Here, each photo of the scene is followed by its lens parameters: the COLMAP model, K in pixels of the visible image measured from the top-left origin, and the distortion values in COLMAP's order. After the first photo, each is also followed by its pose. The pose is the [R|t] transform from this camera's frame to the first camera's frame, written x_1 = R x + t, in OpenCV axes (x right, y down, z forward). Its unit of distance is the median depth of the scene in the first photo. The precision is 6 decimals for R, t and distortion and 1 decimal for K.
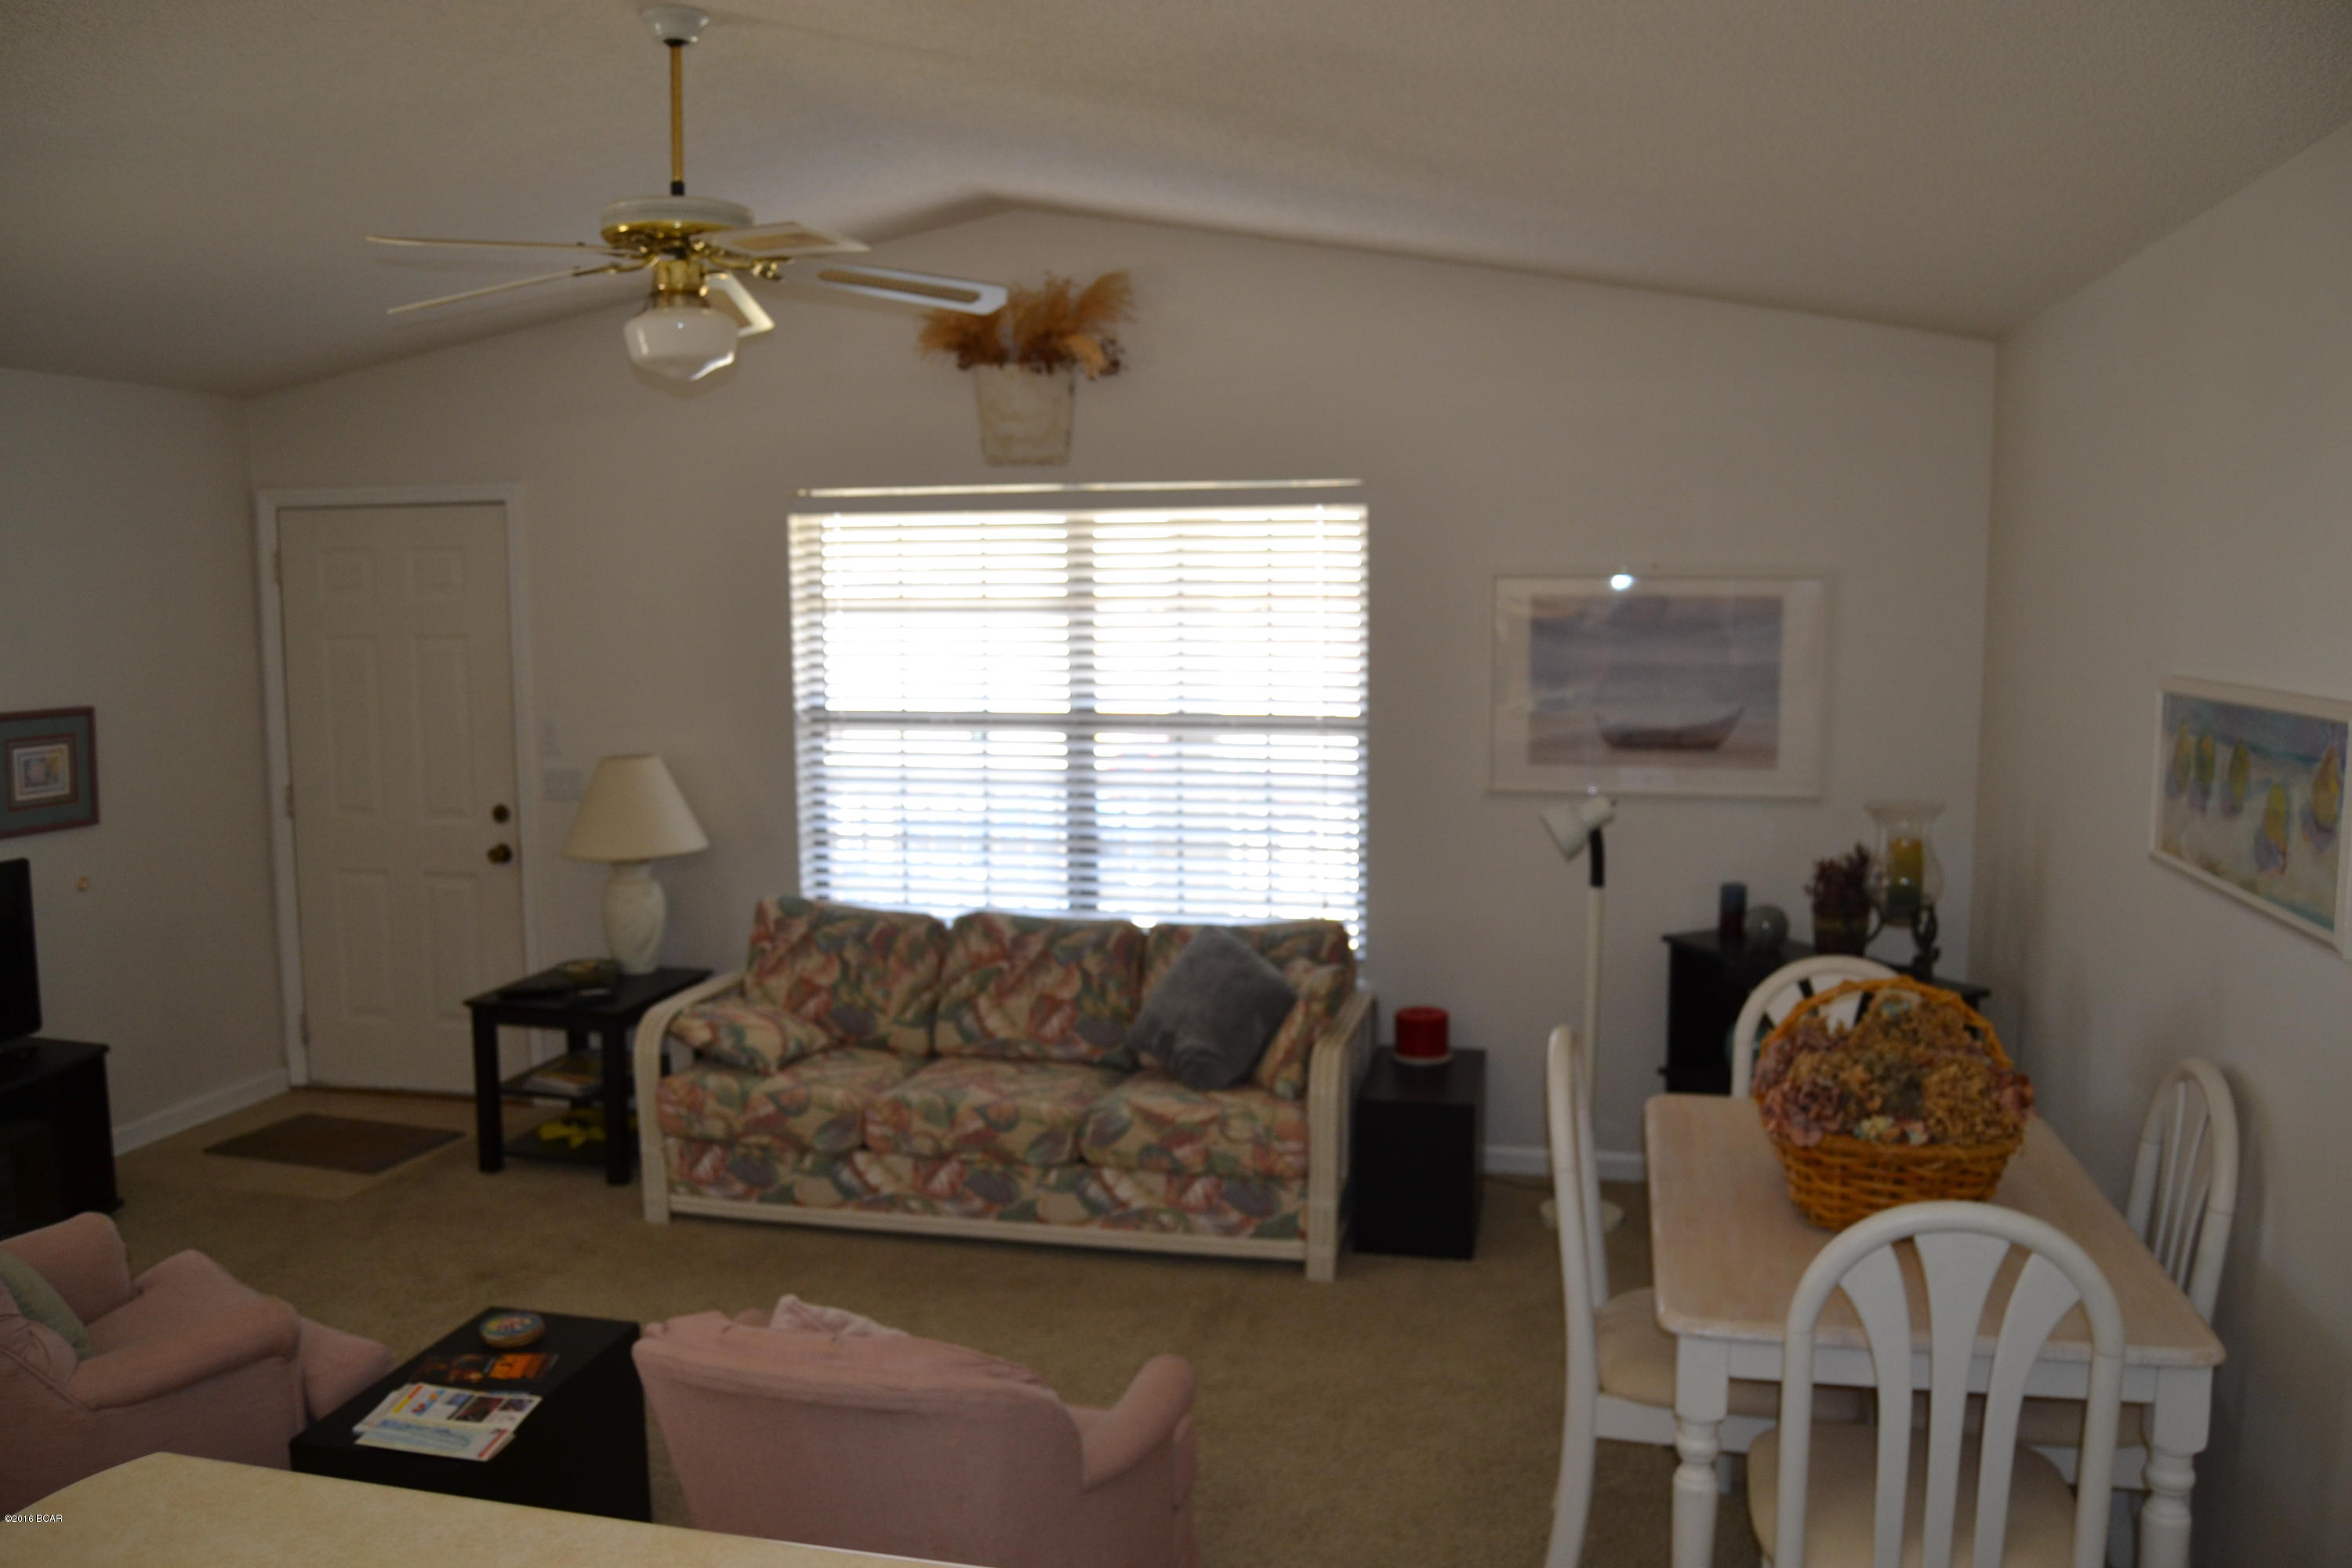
lens RADIAL K [[1850.7, 0, 1177.9], [0, 1850.7, 800.8], [0, 0, 1]] dist [-0.096419, 0.041791]
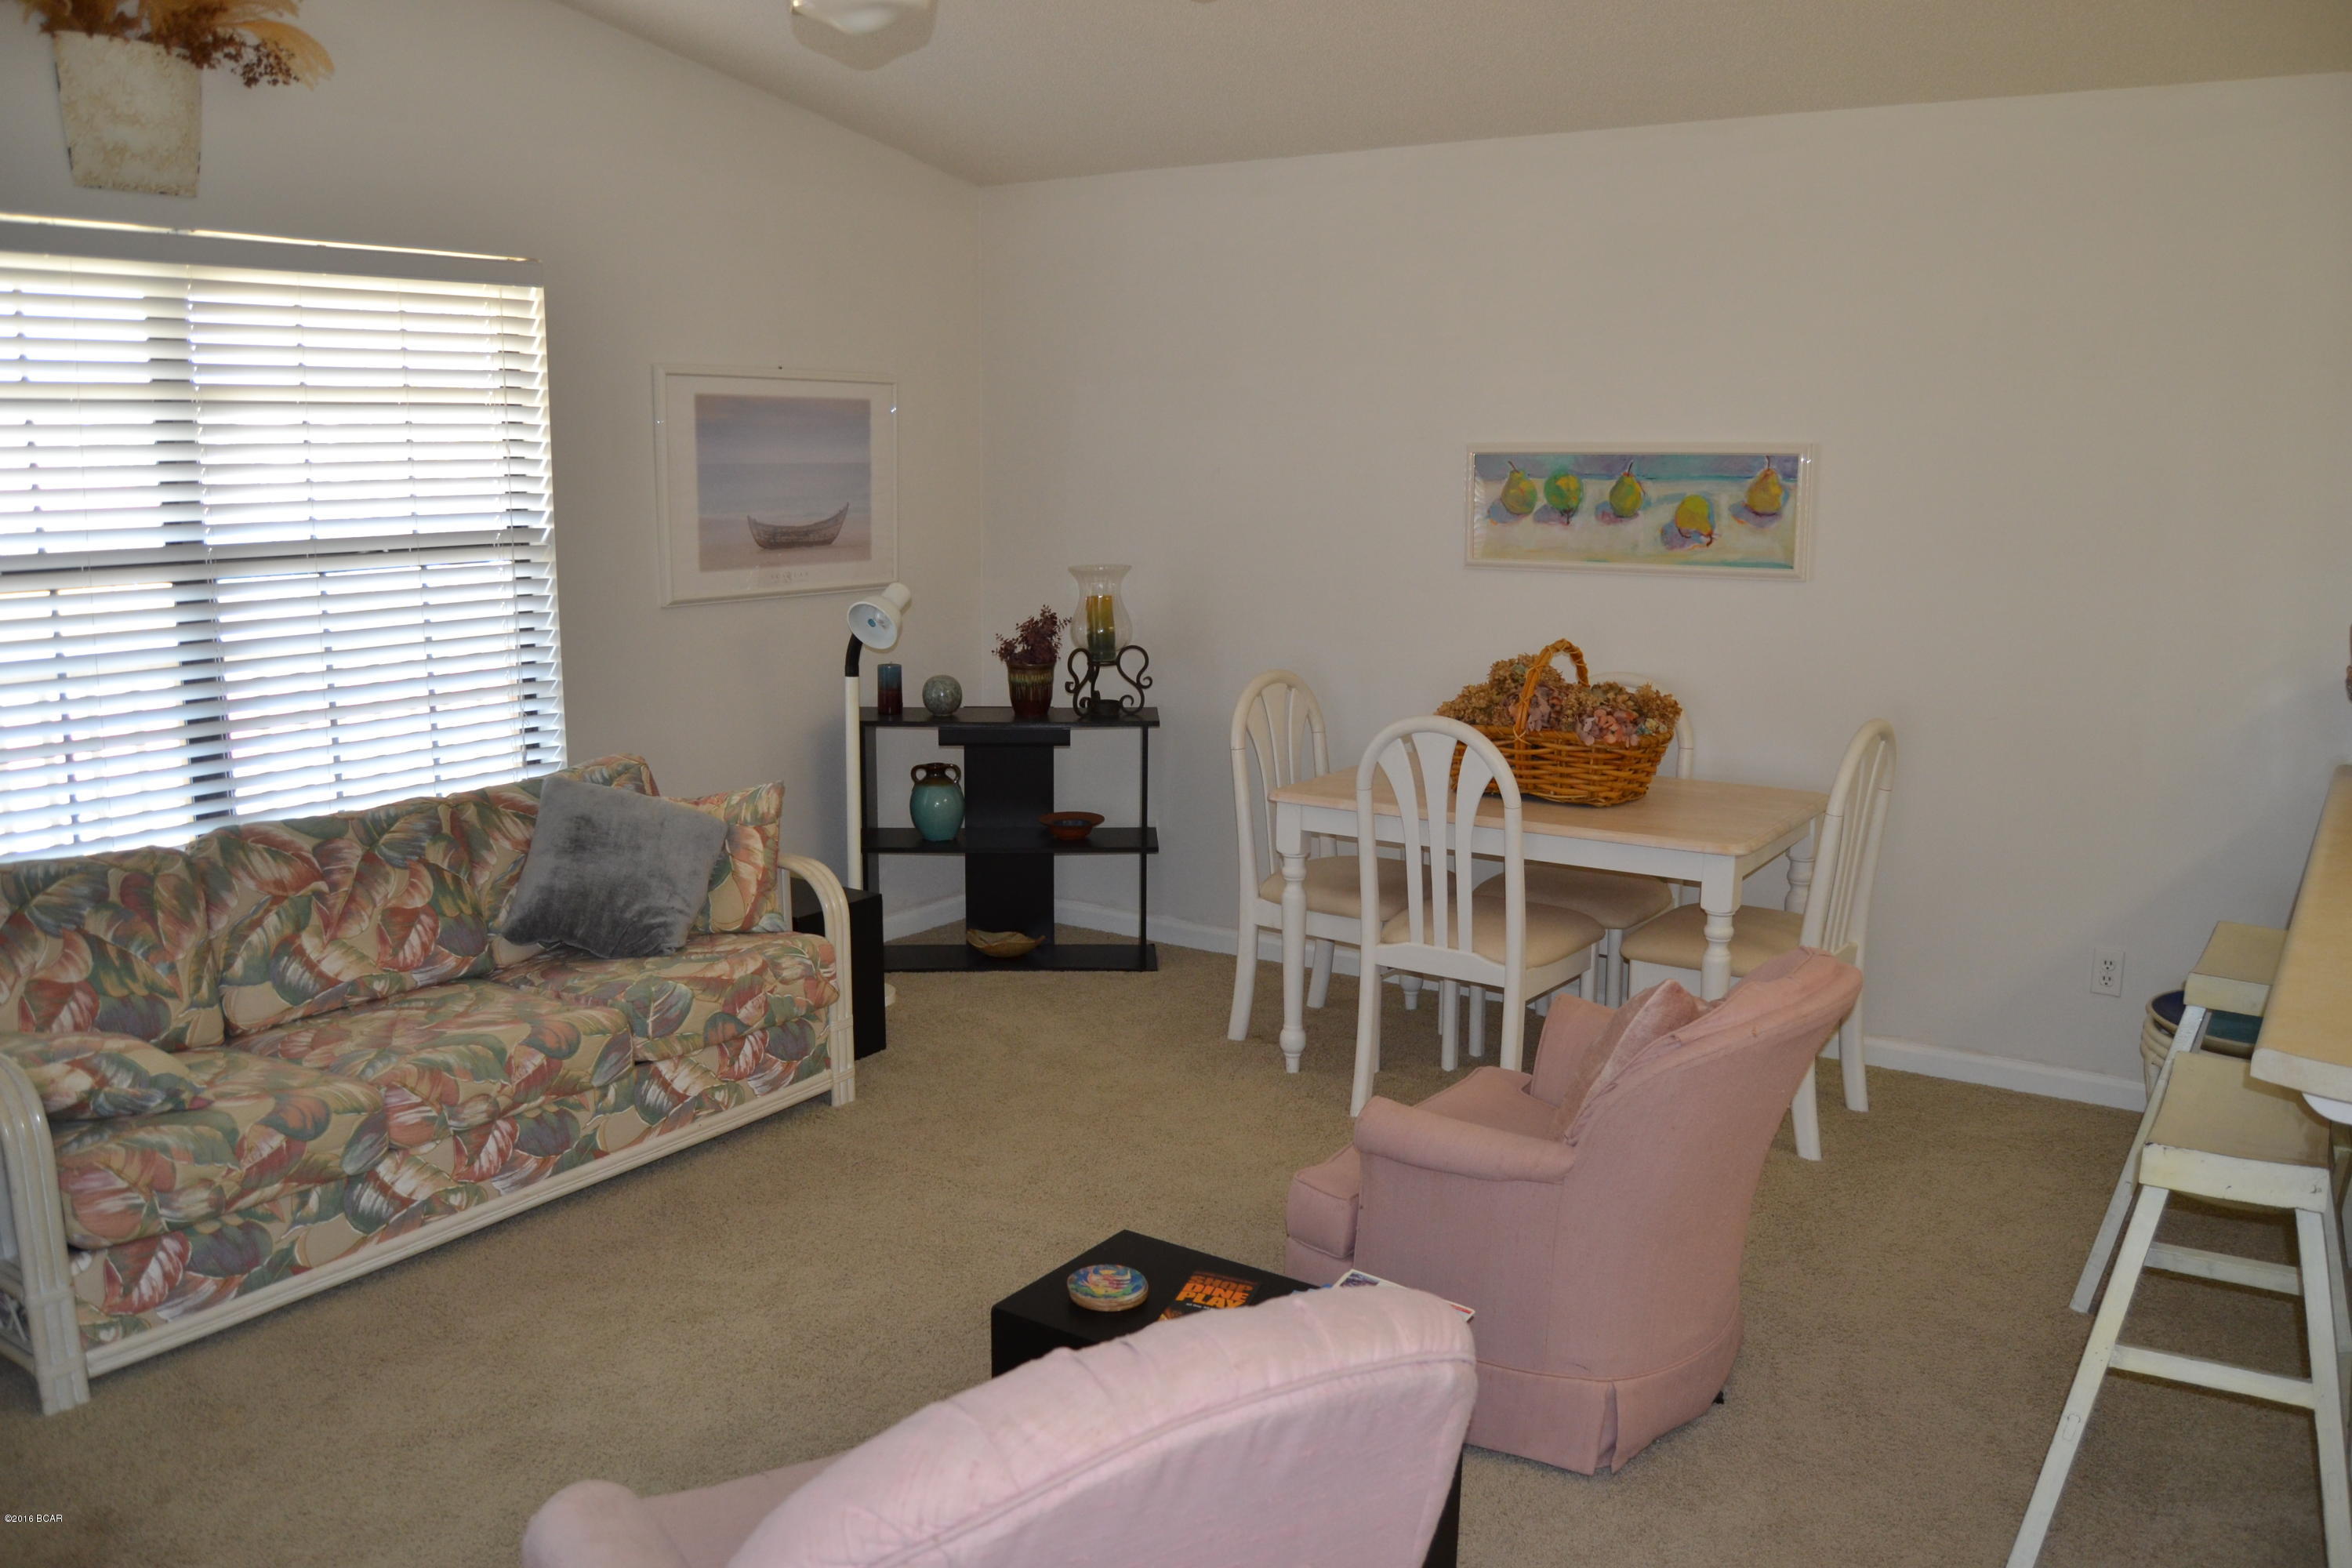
lens RADIAL K [[1864.5, 0, 1182.2], [0, 1864.5, 798.1], [0, 0, 1]] dist [-0.100196, 0.044834]
pose [[0.356950, -0.166367, 0.919189, -0.671202], [0.104332, 0.984956, 0.137755, -0.010252], [-0.928279, 0.046729, 0.368938, 0.438181]]
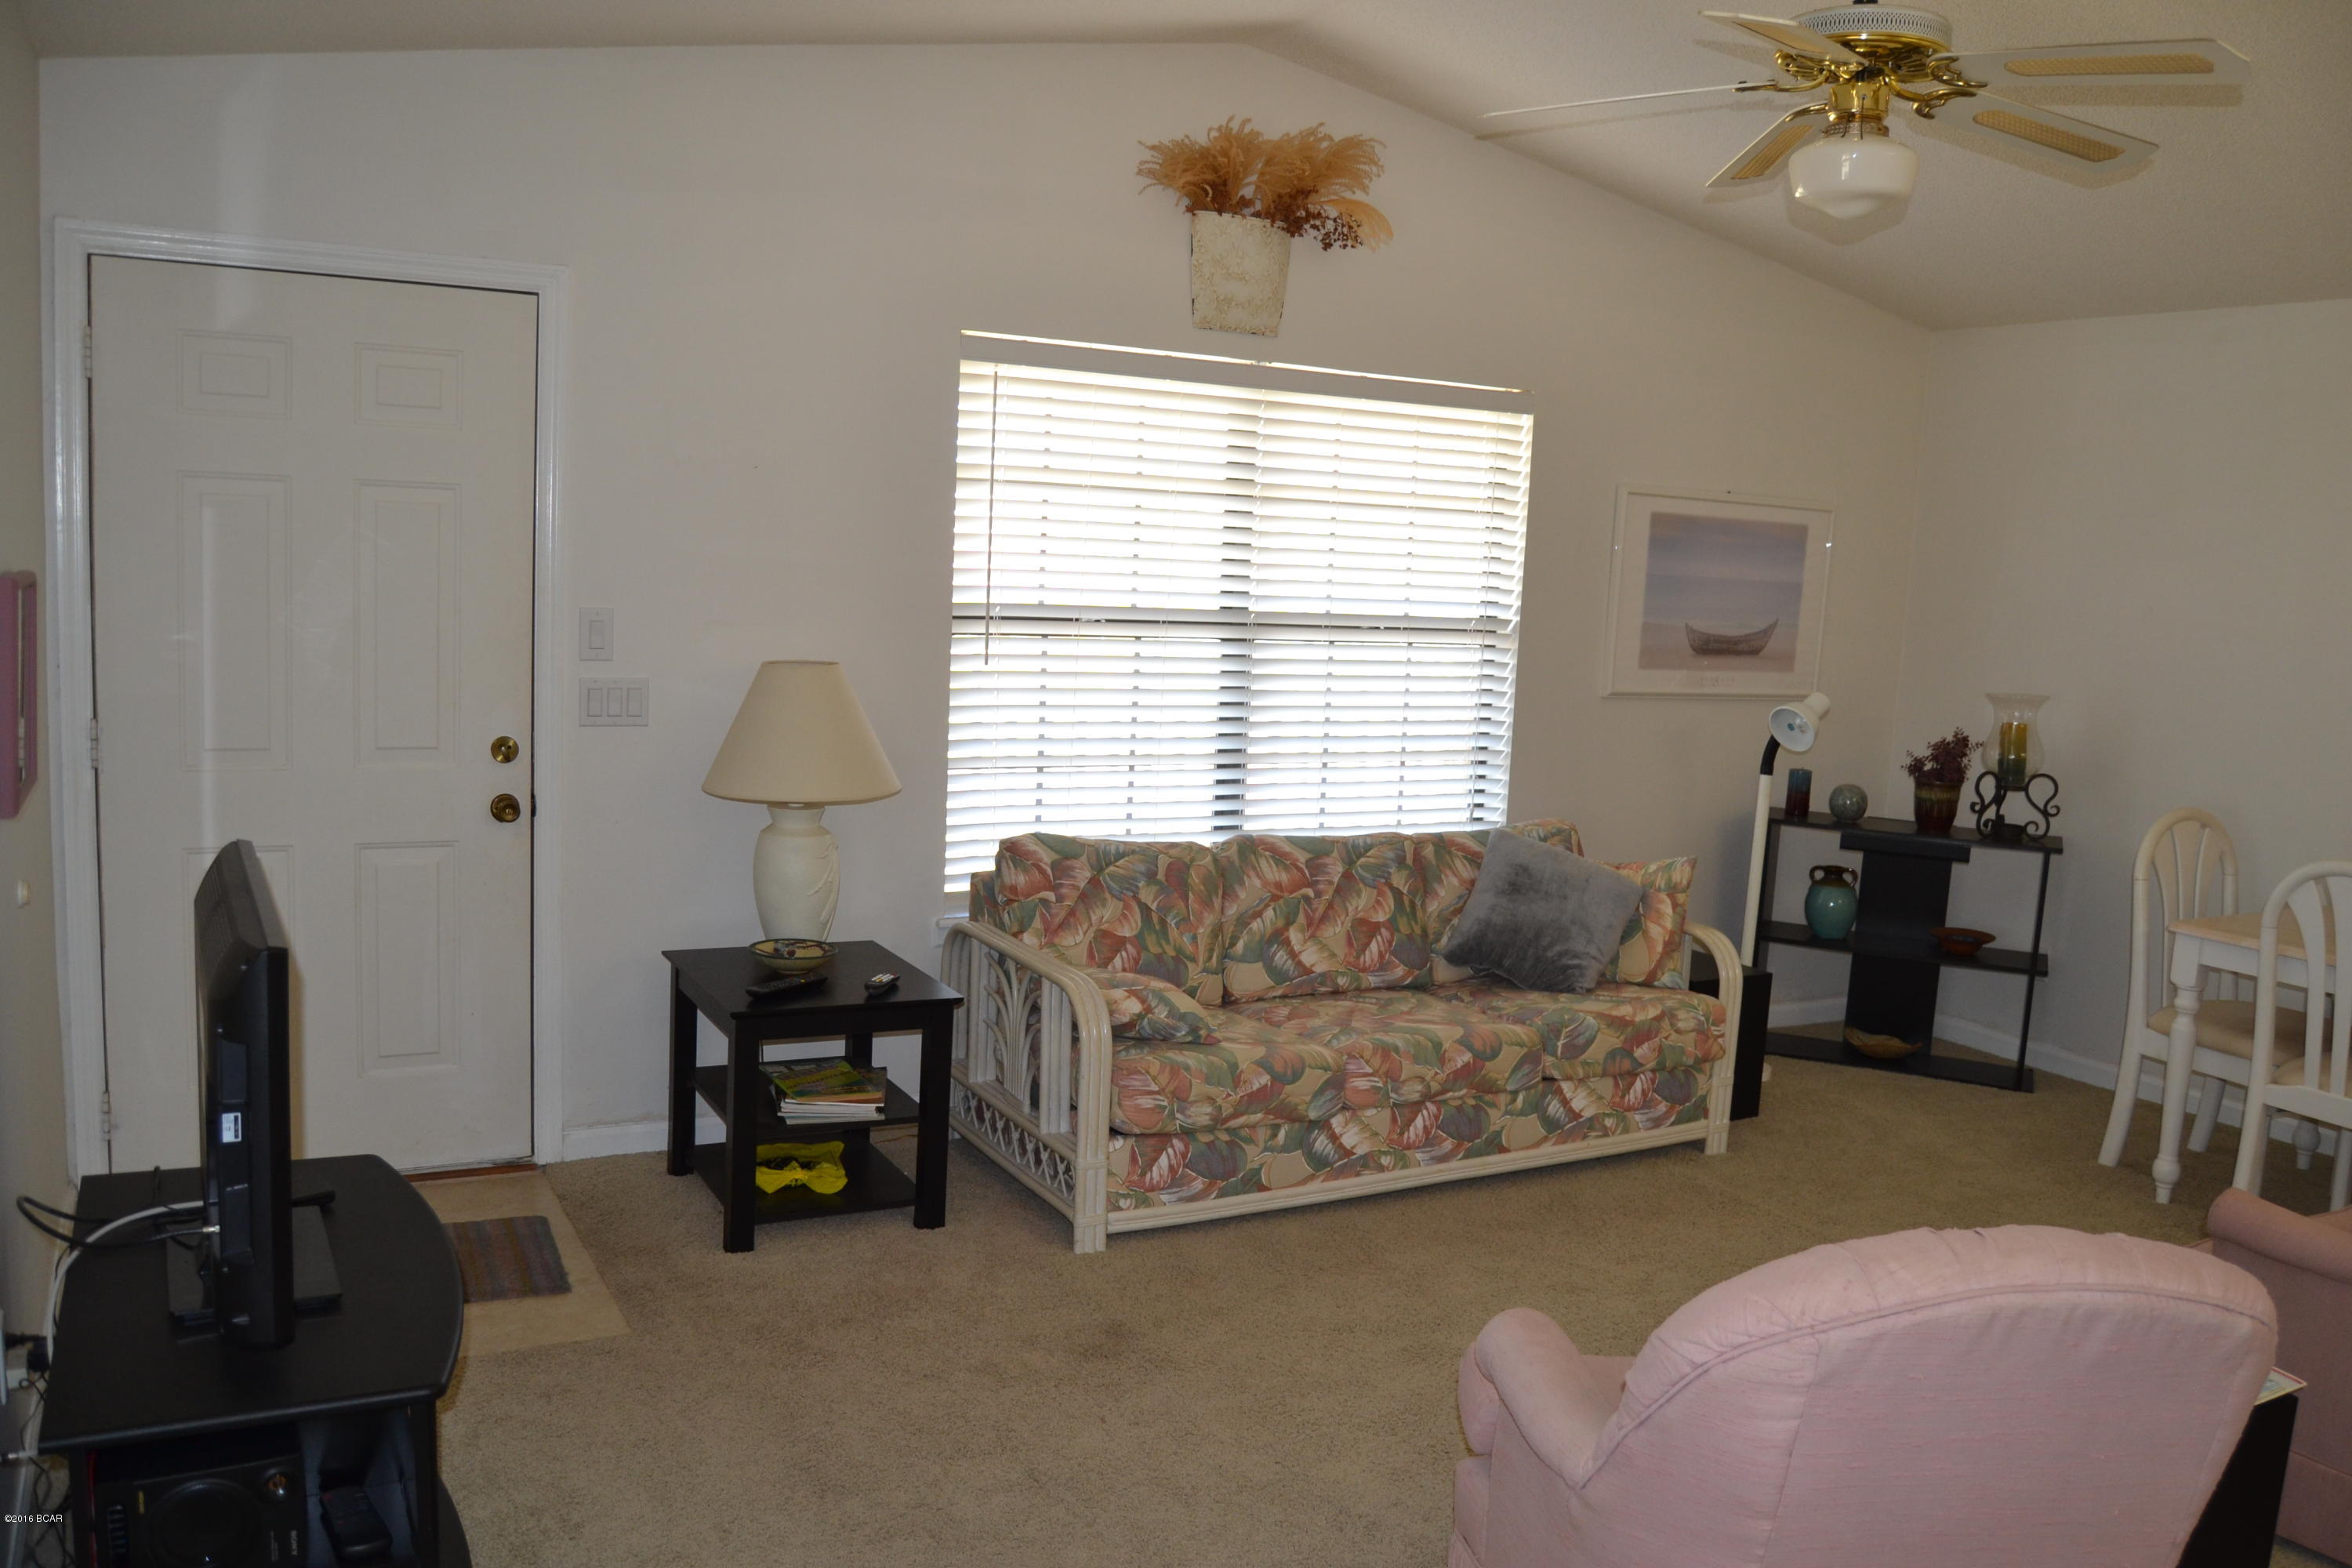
lens RADIAL K [[1864.5, 0, 1182.2], [0, 1864.5, 798.1], [0, 0, 1]] dist [-0.100196, 0.044834]
pose [[0.744081, -0.048459, 0.666329, -0.786411], [0.026491, 0.998722, 0.043050, 0.002800], [-0.667564, -0.014381, 0.744414, 0.389172]]
